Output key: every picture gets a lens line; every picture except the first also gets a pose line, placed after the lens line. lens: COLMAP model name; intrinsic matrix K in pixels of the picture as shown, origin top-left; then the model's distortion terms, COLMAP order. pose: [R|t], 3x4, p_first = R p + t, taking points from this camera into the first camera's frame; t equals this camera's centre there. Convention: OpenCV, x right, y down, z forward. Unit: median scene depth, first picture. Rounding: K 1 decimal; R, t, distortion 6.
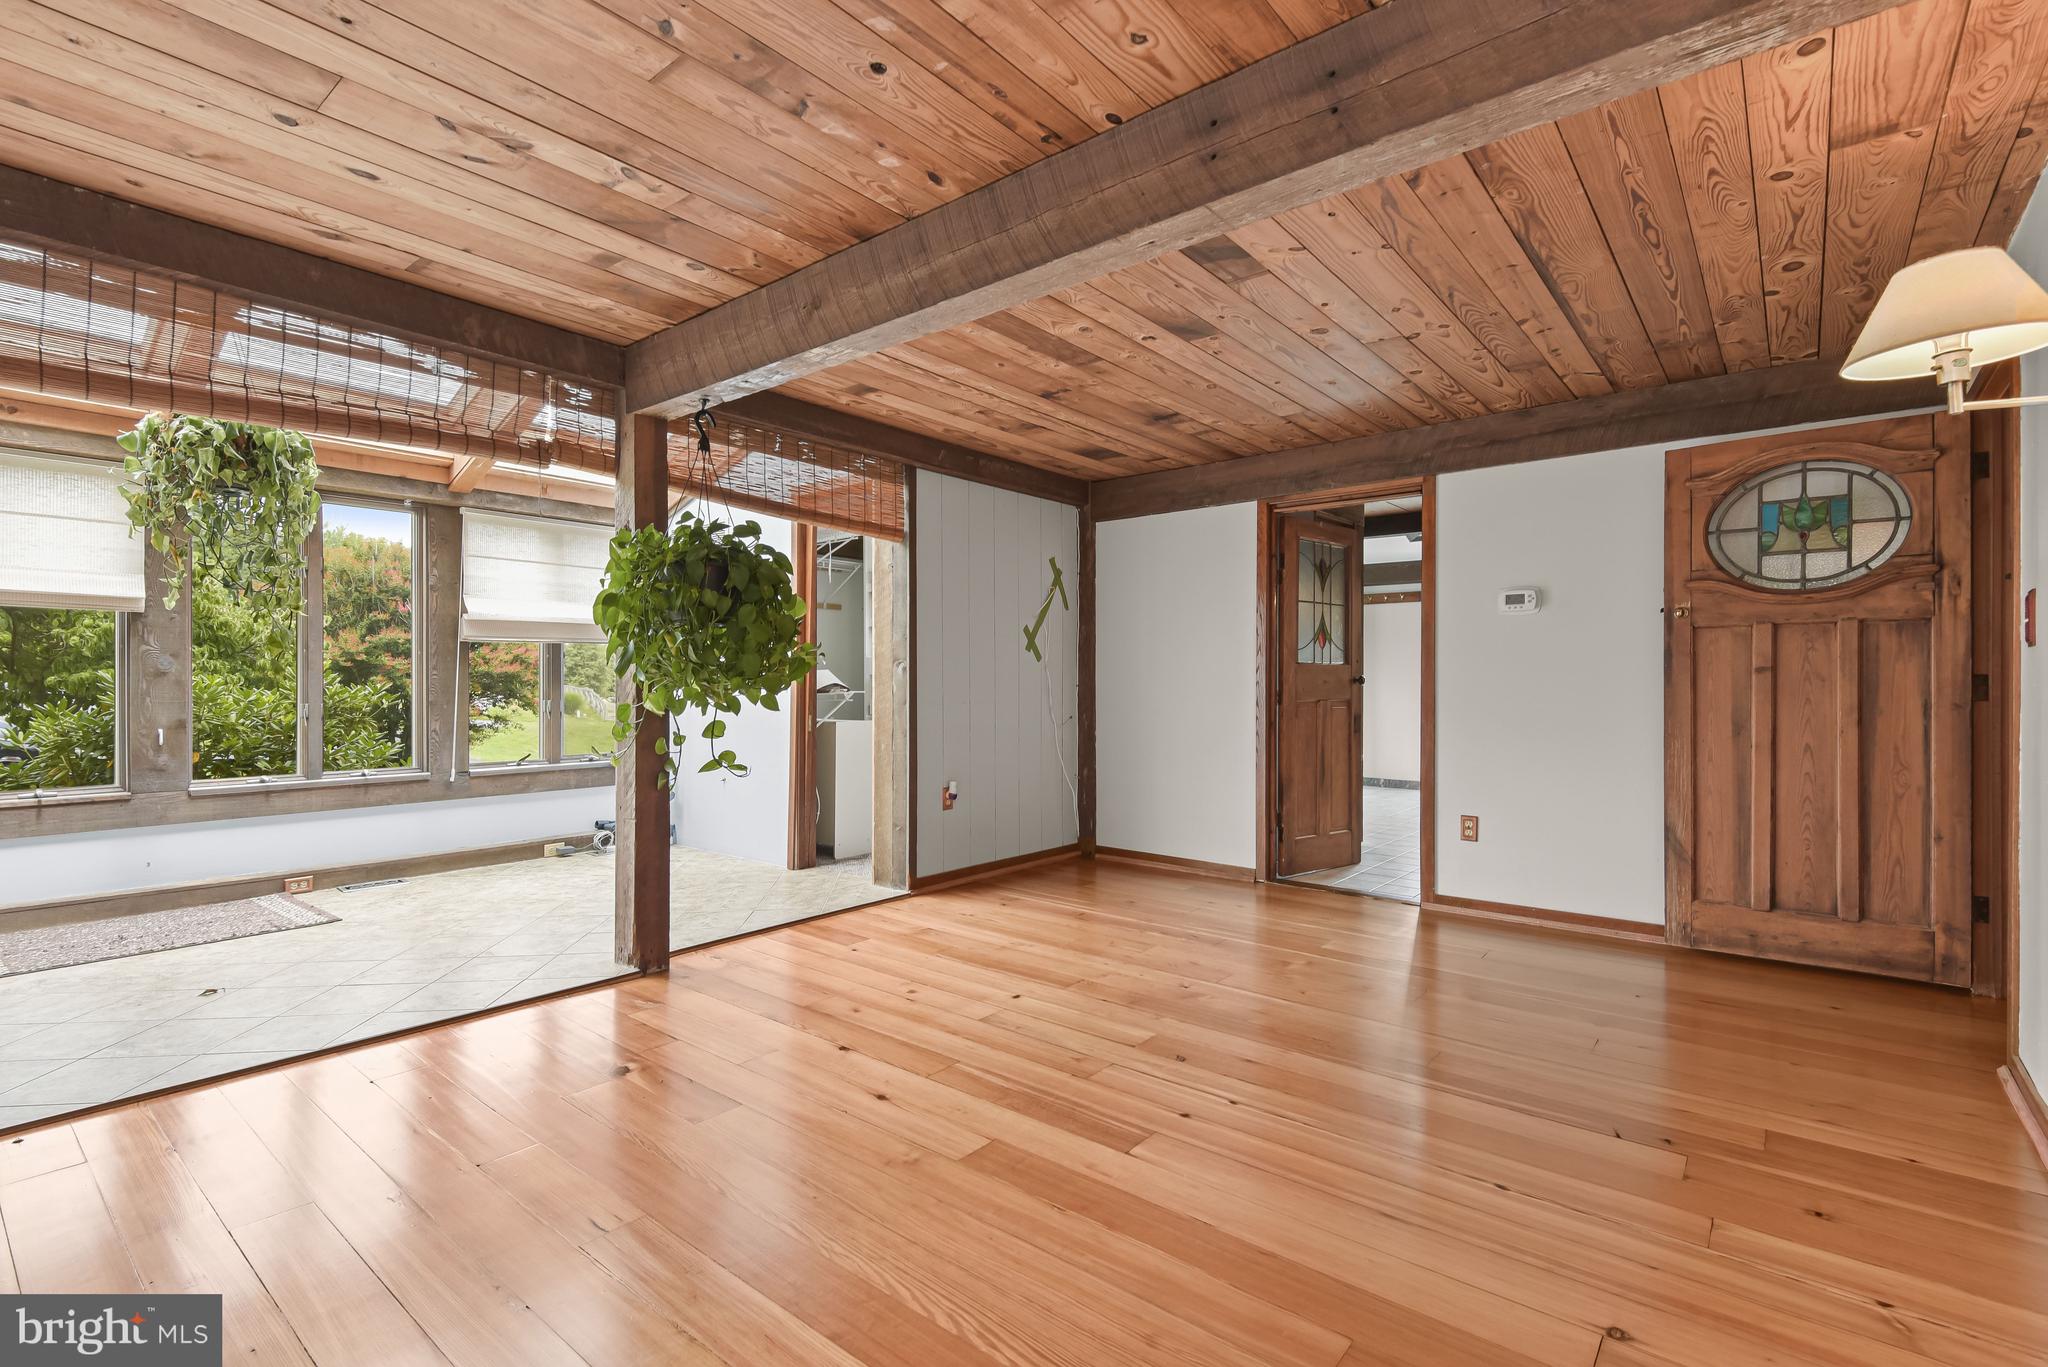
lens RADIAL K [[938.1, 0, 1006.7], [0, 938.1, 683.2], [0, 0, 1]] dist [0.023529, -0.010124]
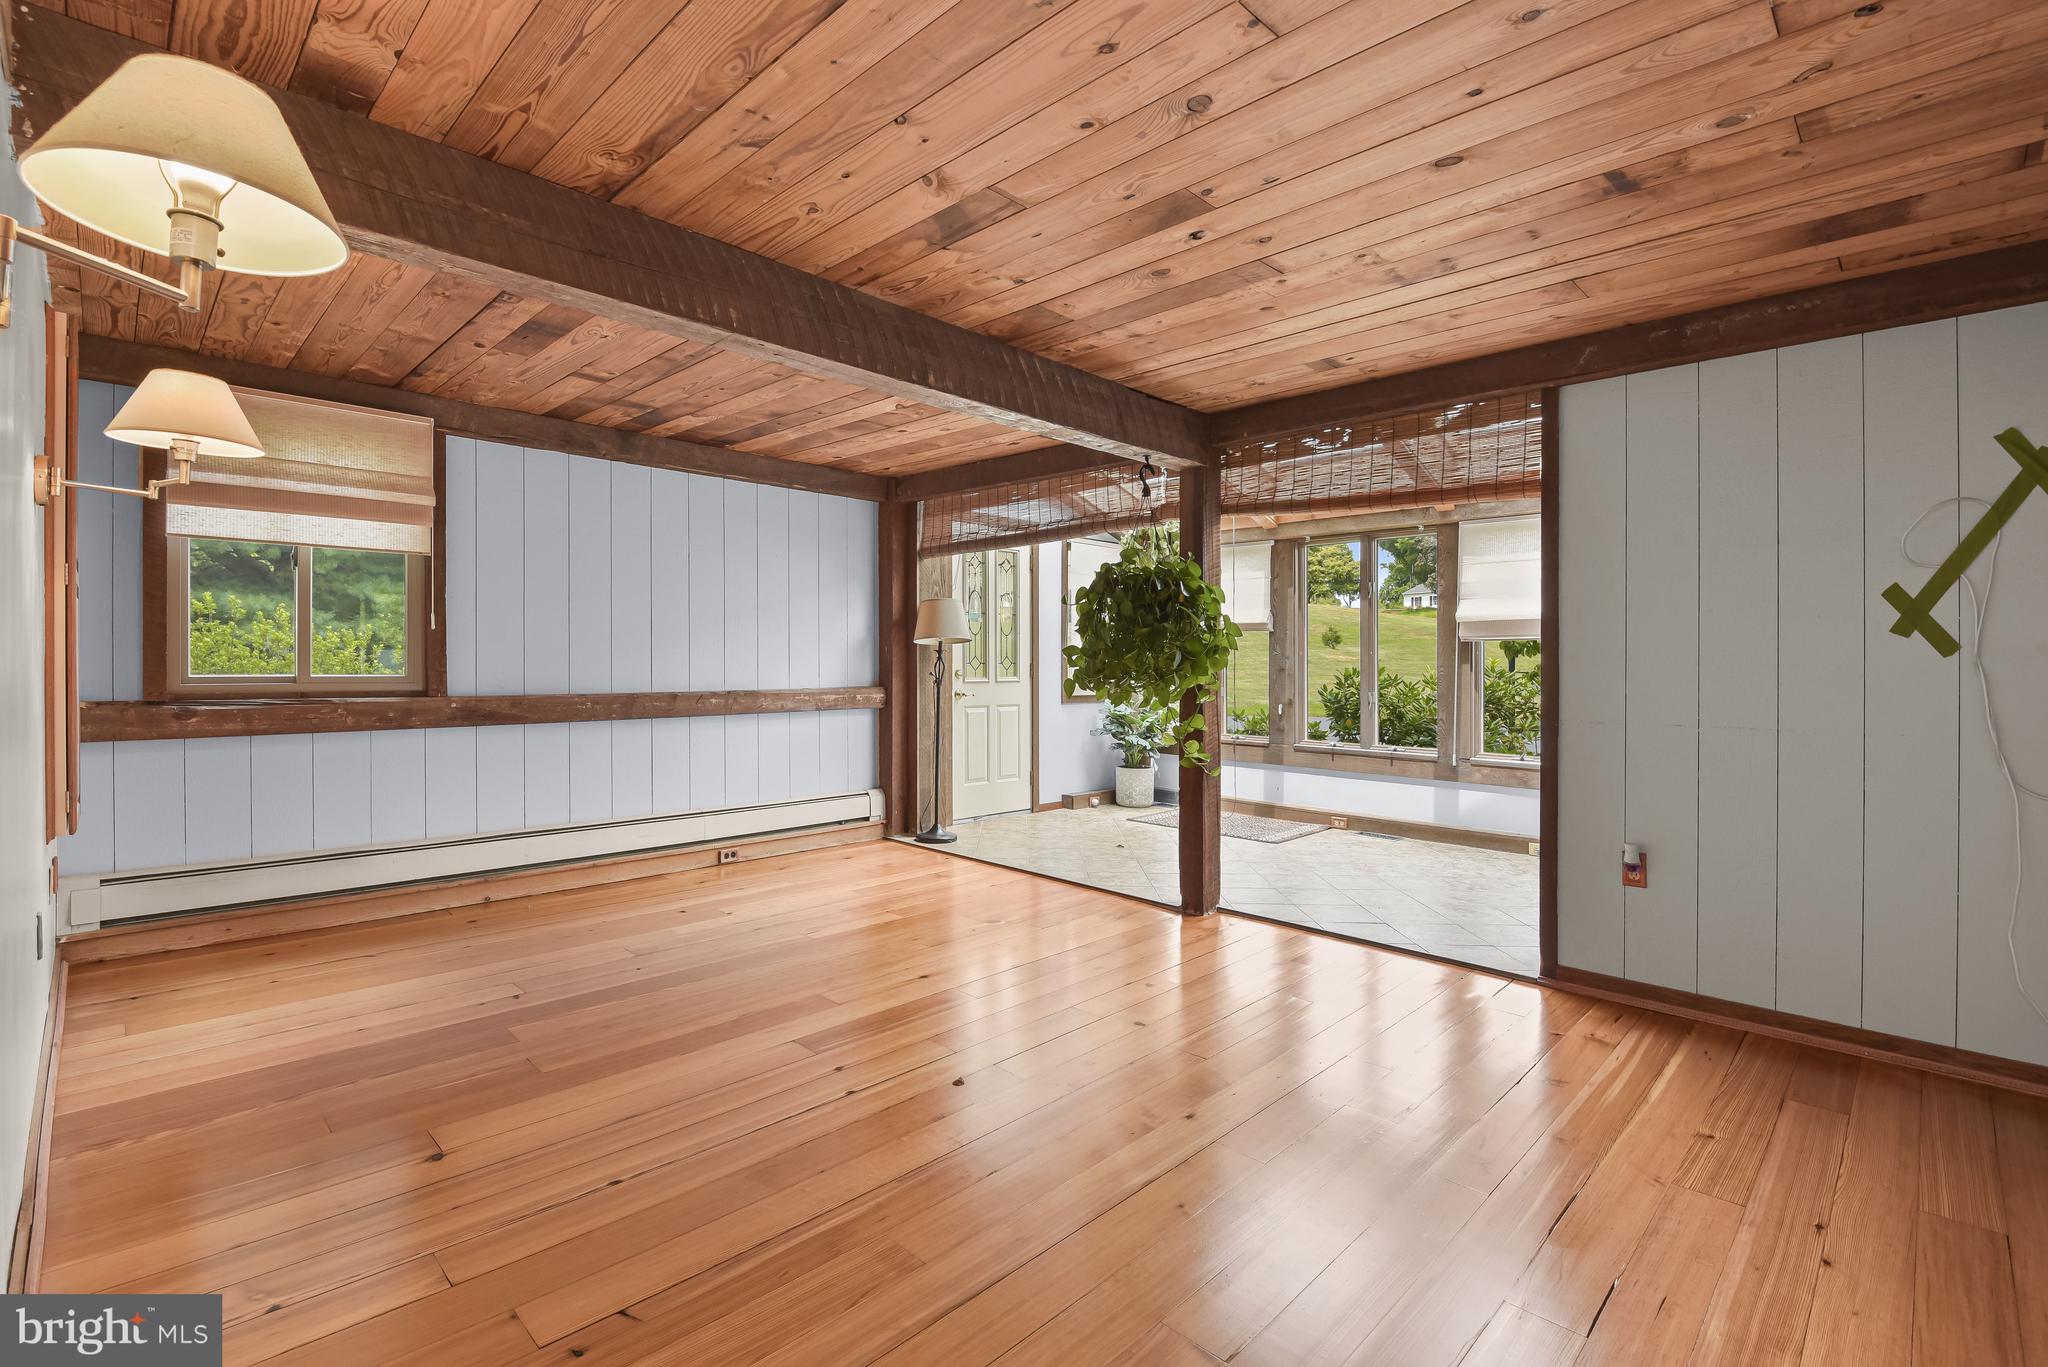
lens RADIAL K [[938.1, 0, 1025.5], [0, 938.1, 677.7], [0, 0, 1]] dist [0.023529, -0.010124]
pose [[-0.087042, 0.017608, -0.996049, 0.862480], [-0.007796, 0.999801, 0.018355, -0.026150], [0.996174, 0.009362, -0.086887, 0.876002]]
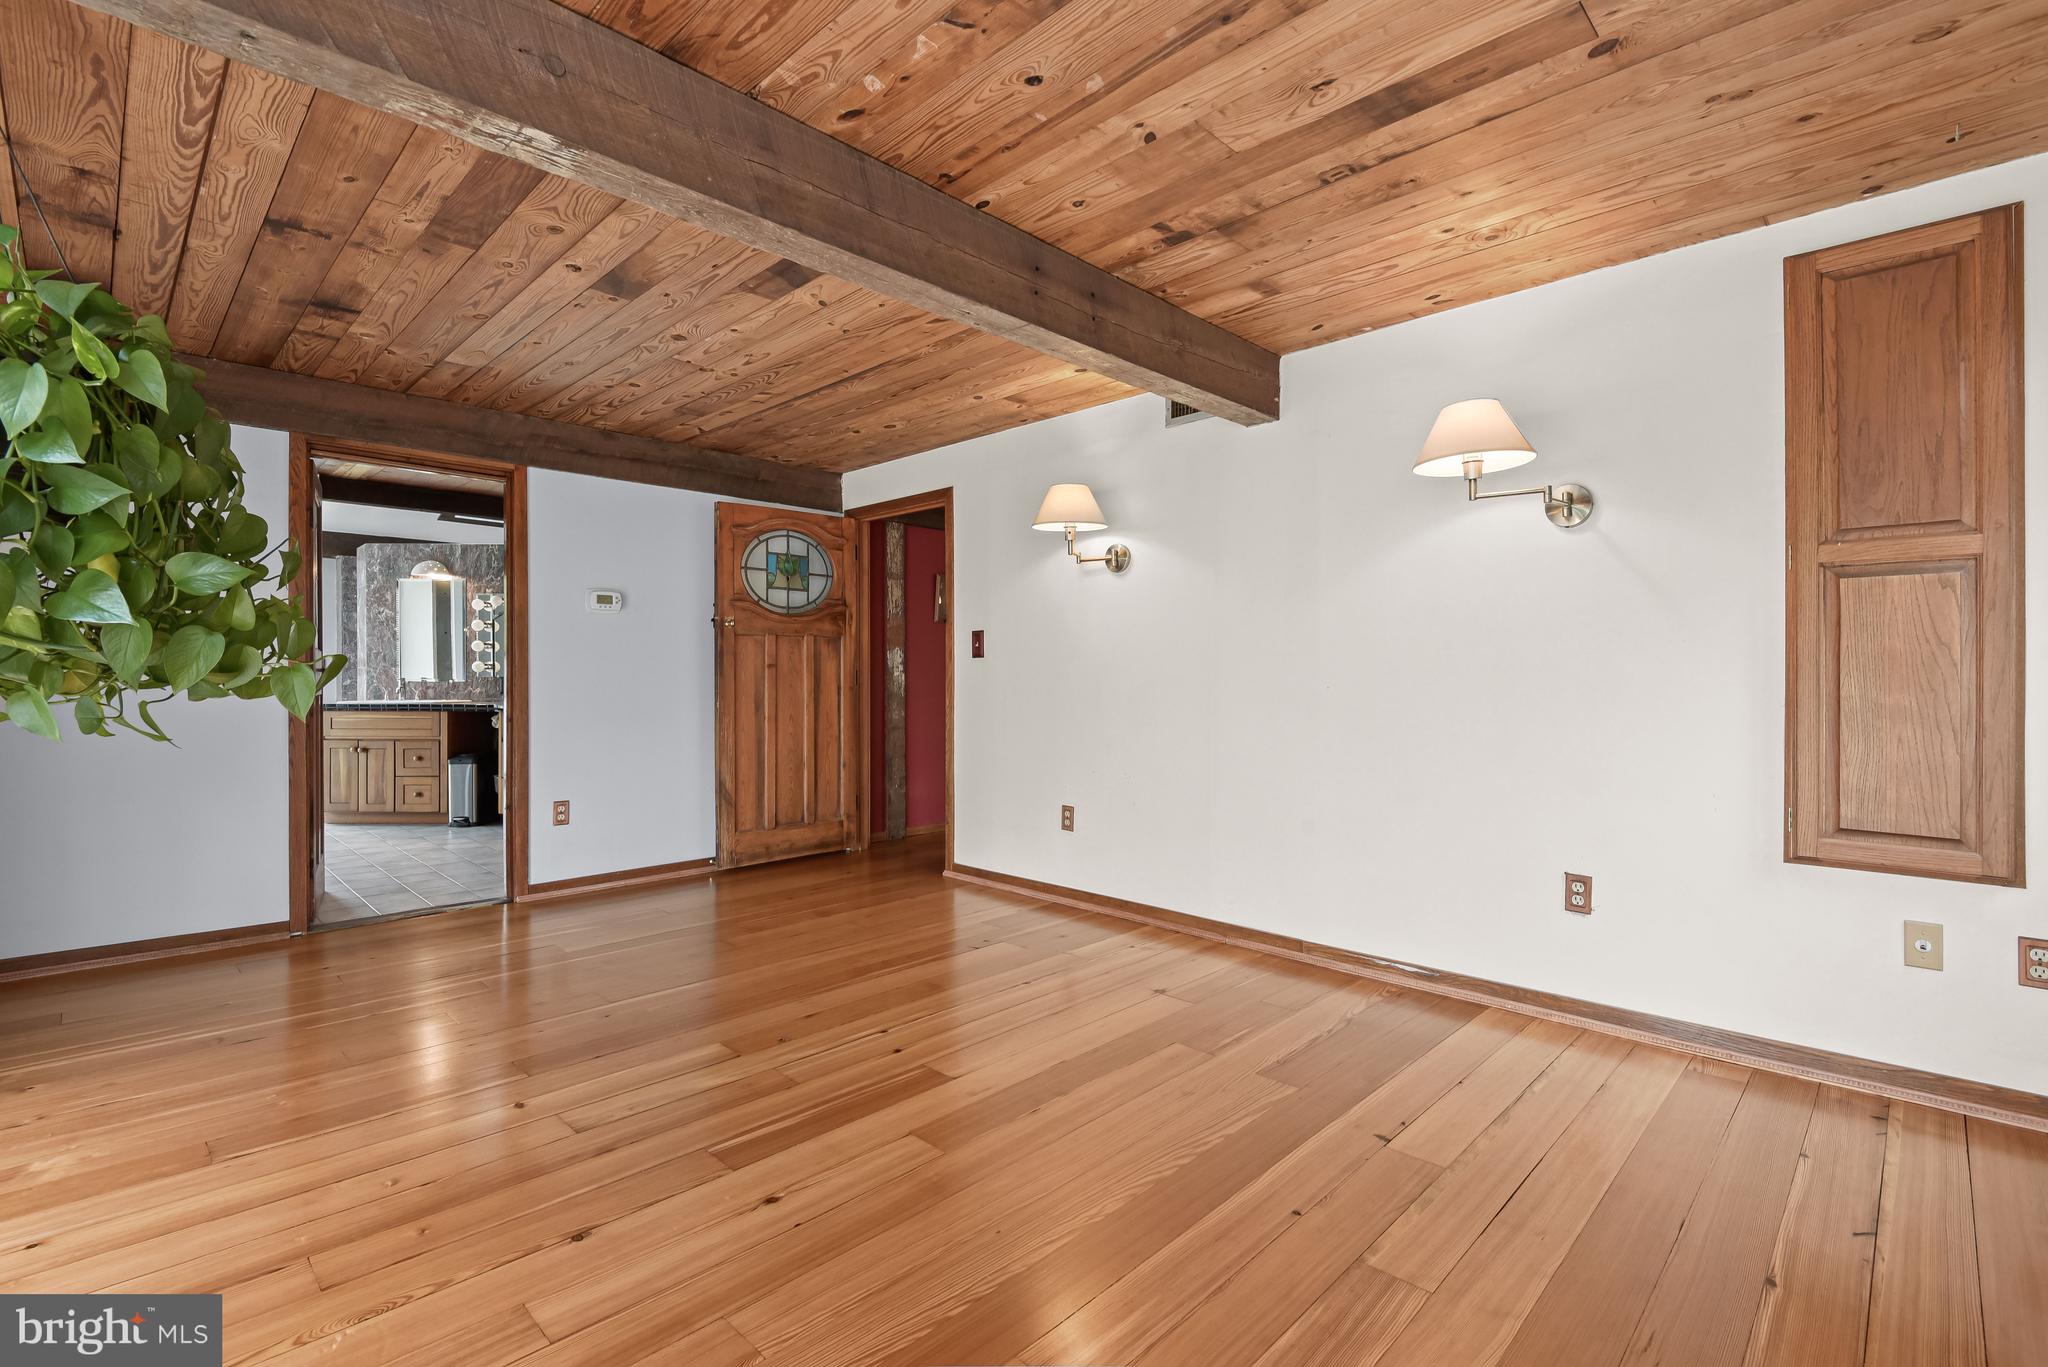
lens RADIAL K [[938.1, 0, 1013.5], [0, 938.1, 672.3], [0, 0, 1]] dist [0.023529, -0.010124]
pose [[0.081459, 0.002113, 0.996674, -0.630749], [-0.003624, 0.999992, -0.001824, -0.002820], [-0.996670, -0.003464, 0.081466, 0.508330]]
